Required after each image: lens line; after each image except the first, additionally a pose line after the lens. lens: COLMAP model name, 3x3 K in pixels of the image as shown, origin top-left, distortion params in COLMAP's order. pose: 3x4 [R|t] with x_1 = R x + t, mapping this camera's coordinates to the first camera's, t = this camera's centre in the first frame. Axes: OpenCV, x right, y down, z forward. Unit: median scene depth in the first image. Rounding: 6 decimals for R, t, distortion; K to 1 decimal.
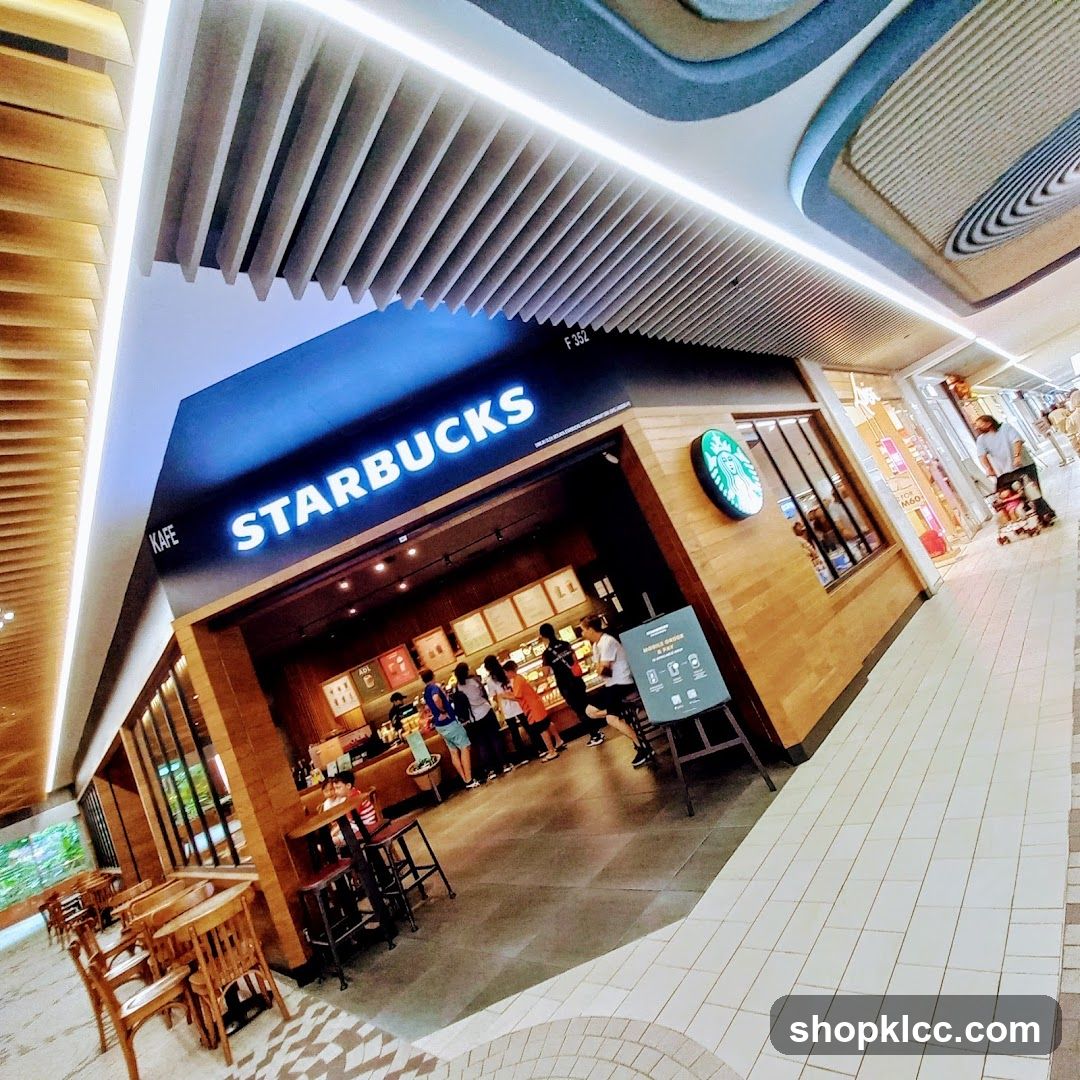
lens RADIAL K [[569.5, 0, 540.0], [0, 569.5, 540.0], [0, 0, 1]] dist [-0.004193, -0.001356]
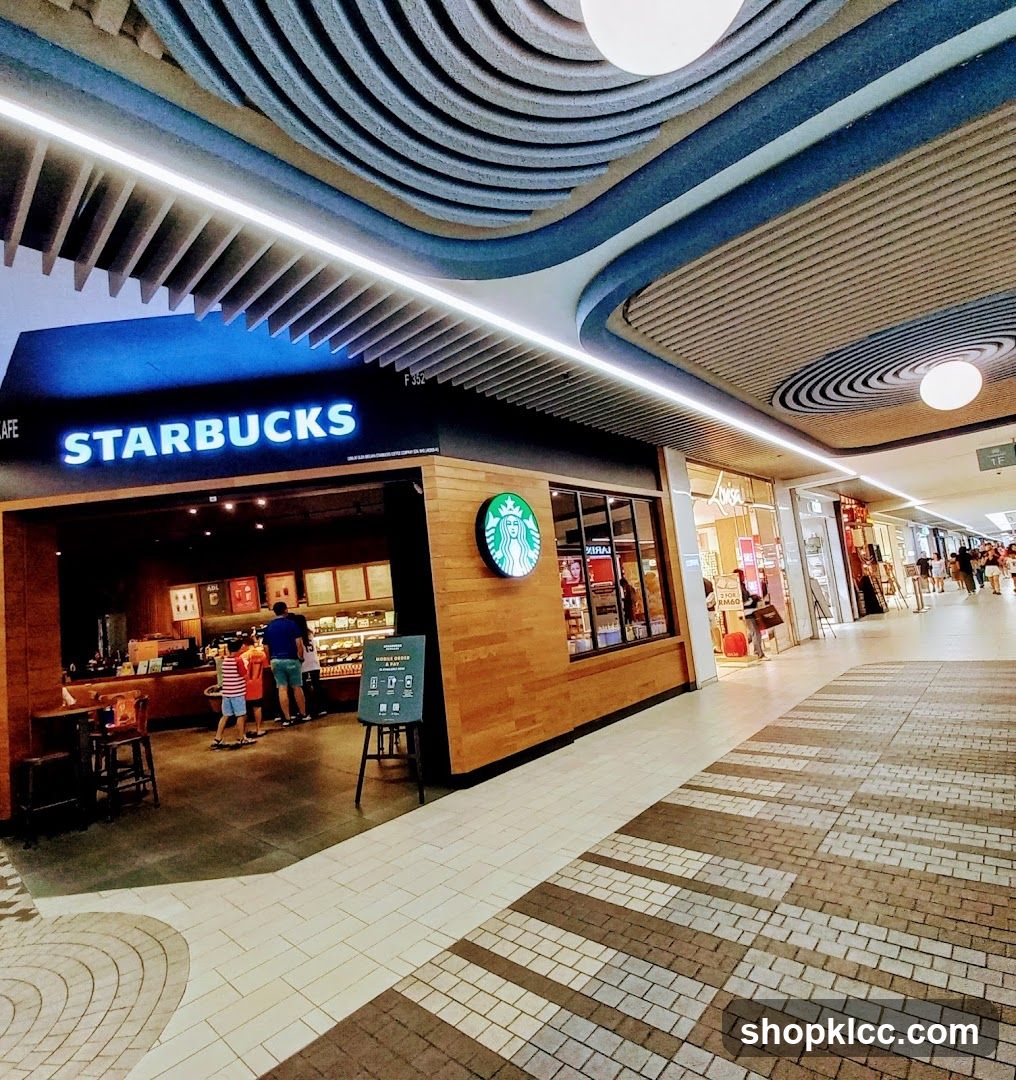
lens RADIAL K [[568.0, 0, 485.5], [0, 568.0, 544.3], [0, 0, 1]] dist [0.004072, -0.007397]
pose [[0.947459, 0.317875, 0.035737, 0.265392], [-0.319324, 0.946468, 0.047227, -0.145941], [-0.018812, -0.056157, 0.998245, -0.139460]]
